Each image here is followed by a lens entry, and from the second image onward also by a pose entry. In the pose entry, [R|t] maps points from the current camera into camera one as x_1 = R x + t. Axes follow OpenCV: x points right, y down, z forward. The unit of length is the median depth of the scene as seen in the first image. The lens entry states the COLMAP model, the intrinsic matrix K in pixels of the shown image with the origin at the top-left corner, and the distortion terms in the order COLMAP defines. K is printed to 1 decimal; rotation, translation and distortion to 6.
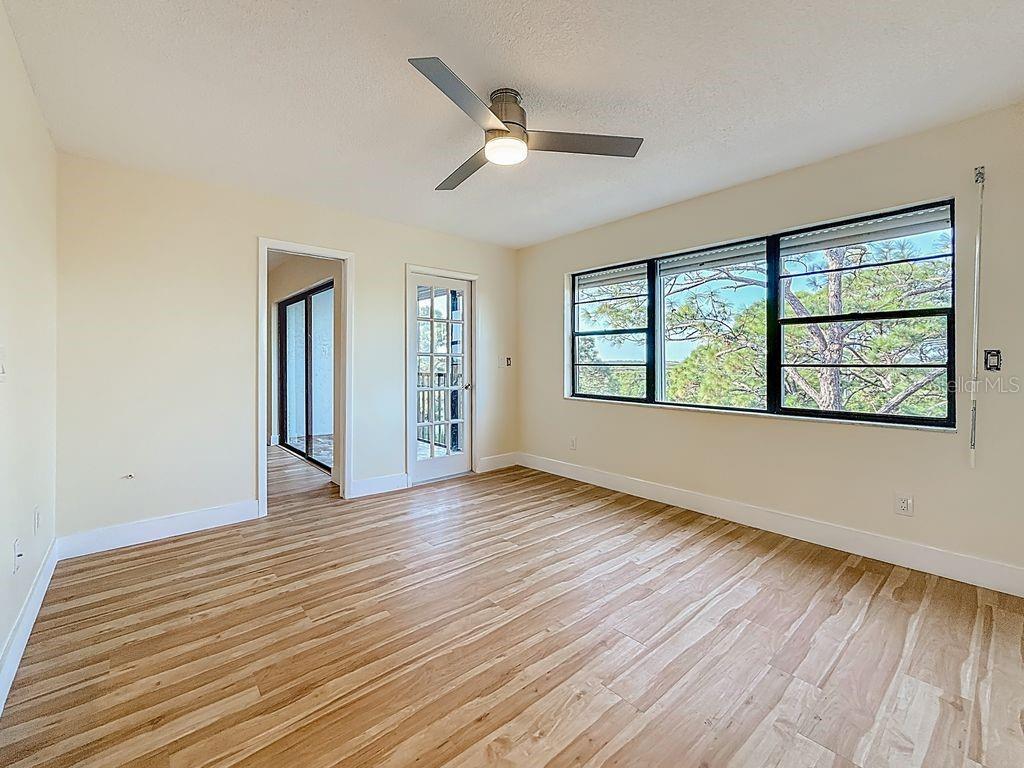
lens RADIAL K [[439.7, 0, 515.8], [0, 439.7, 357.7], [0, 0, 1]] dist [0.007037, 0.000085]
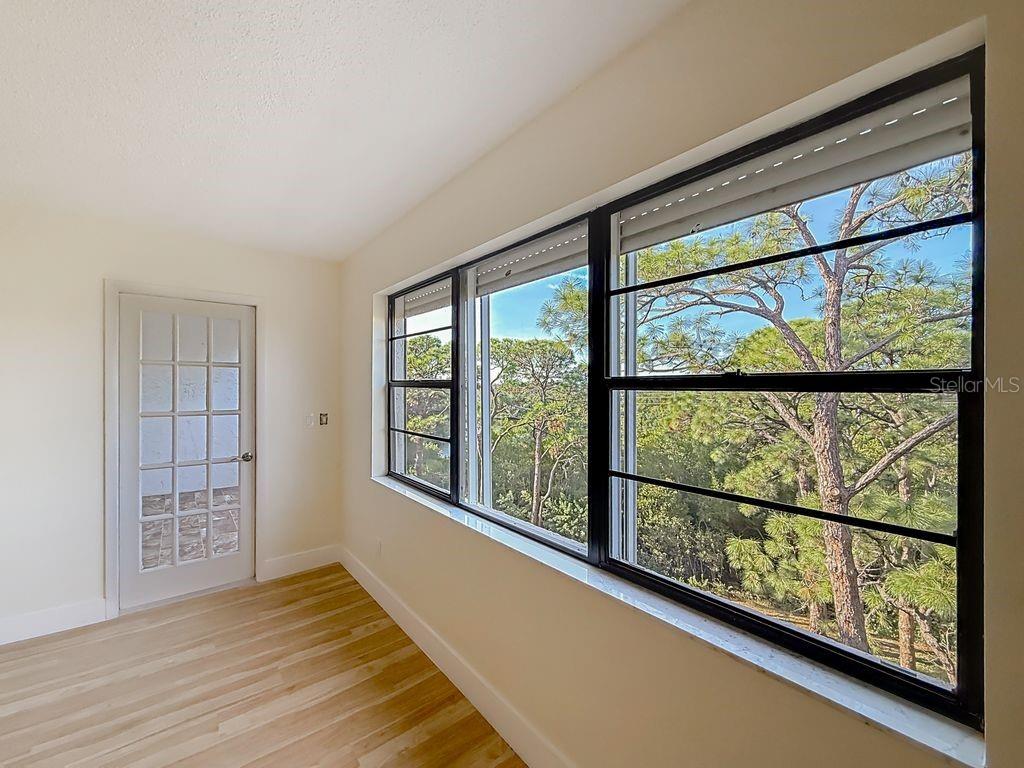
lens RADIAL K [[422.7, 0, 512.0], [0, 422.7, 384.0], [0, 0, 1]] dist [0.000998, 0.000363]
pose [[0.998683, 0.003723, -0.051163, 0.353790], [-0.003496, 0.999984, 0.004526, -0.056860], [0.051179, -0.004341, 0.998680, 0.358636]]
